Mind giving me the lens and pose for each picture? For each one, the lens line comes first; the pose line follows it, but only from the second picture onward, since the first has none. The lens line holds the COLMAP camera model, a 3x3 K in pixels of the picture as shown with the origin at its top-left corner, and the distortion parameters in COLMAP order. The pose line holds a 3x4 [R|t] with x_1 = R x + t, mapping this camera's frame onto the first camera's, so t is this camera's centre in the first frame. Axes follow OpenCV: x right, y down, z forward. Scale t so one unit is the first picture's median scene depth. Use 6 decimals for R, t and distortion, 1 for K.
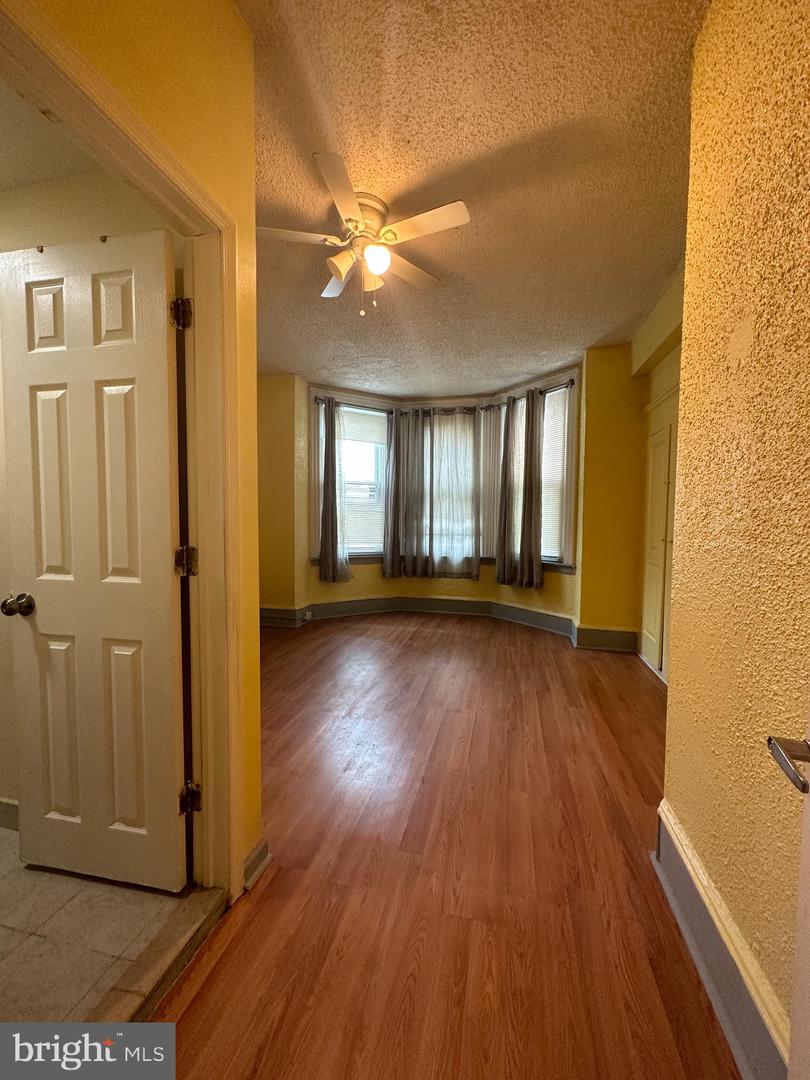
lens RADIAL K [[437.8, 0, 405.4], [0, 437.8, 540.6], [0, 0, 1]] dist [0.002471, 0.000241]
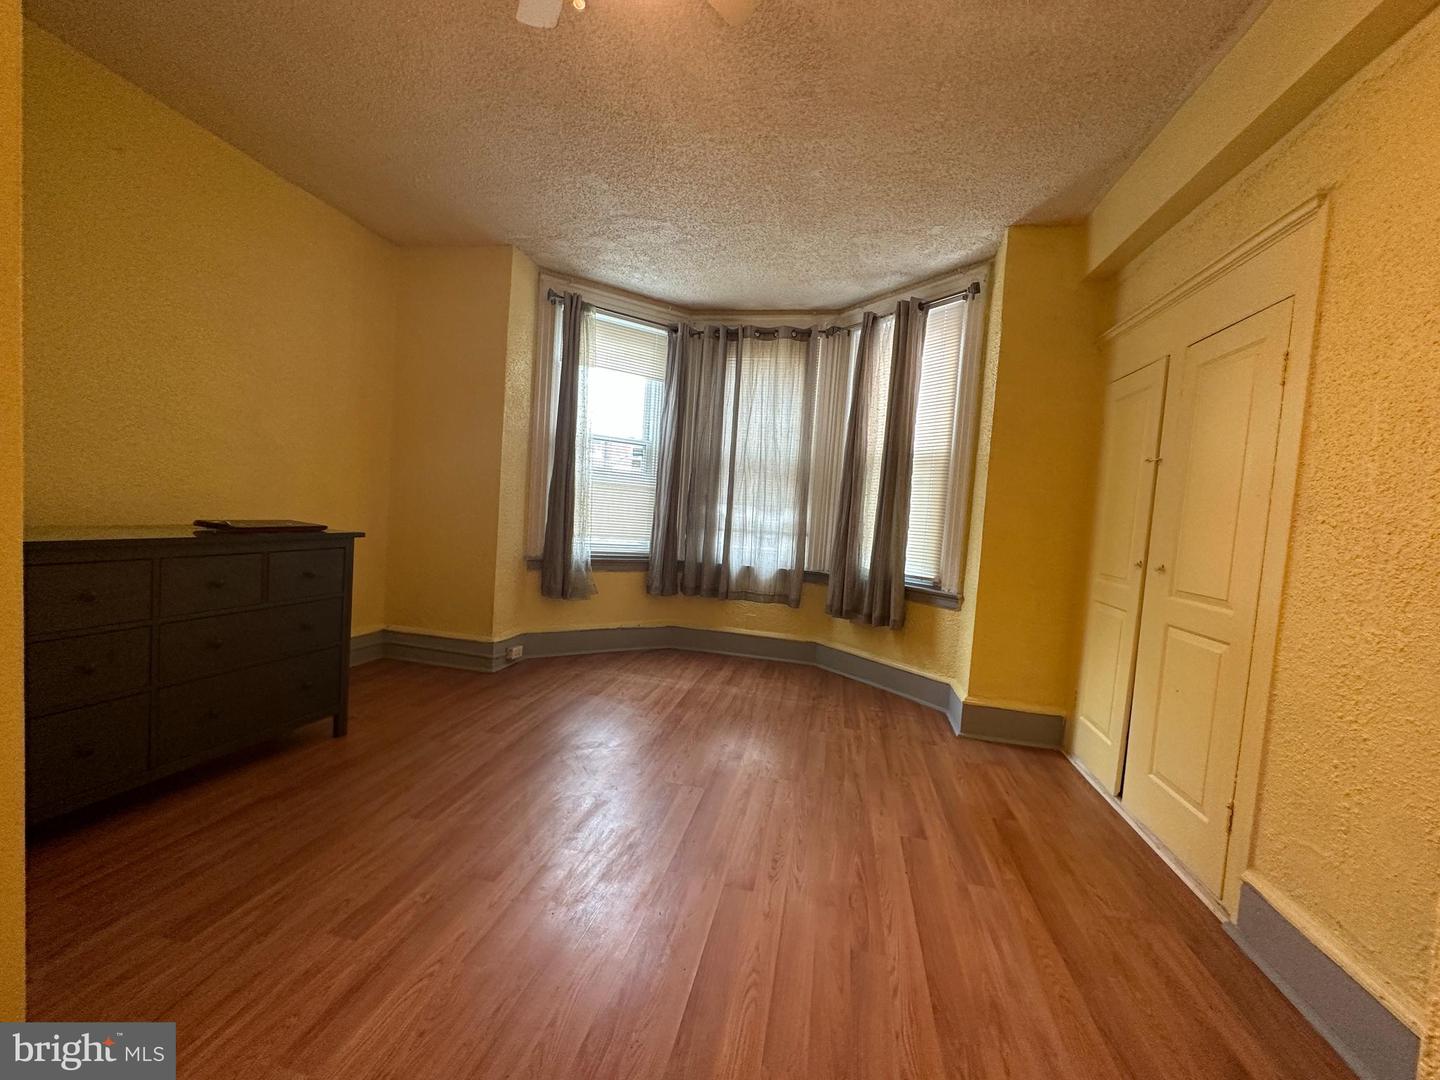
lens RADIAL K [[583.8, 0, 719.5], [0, 583.8, 545.4], [0, 0, 1]] dist [0.002471, 0.000241]
pose [[0.997800, 0.057046, 0.033782, 0.023902], [-0.057545, 0.998245, 0.014004, -0.003512], [-0.032924, -0.015917, 0.999331, 0.201783]]
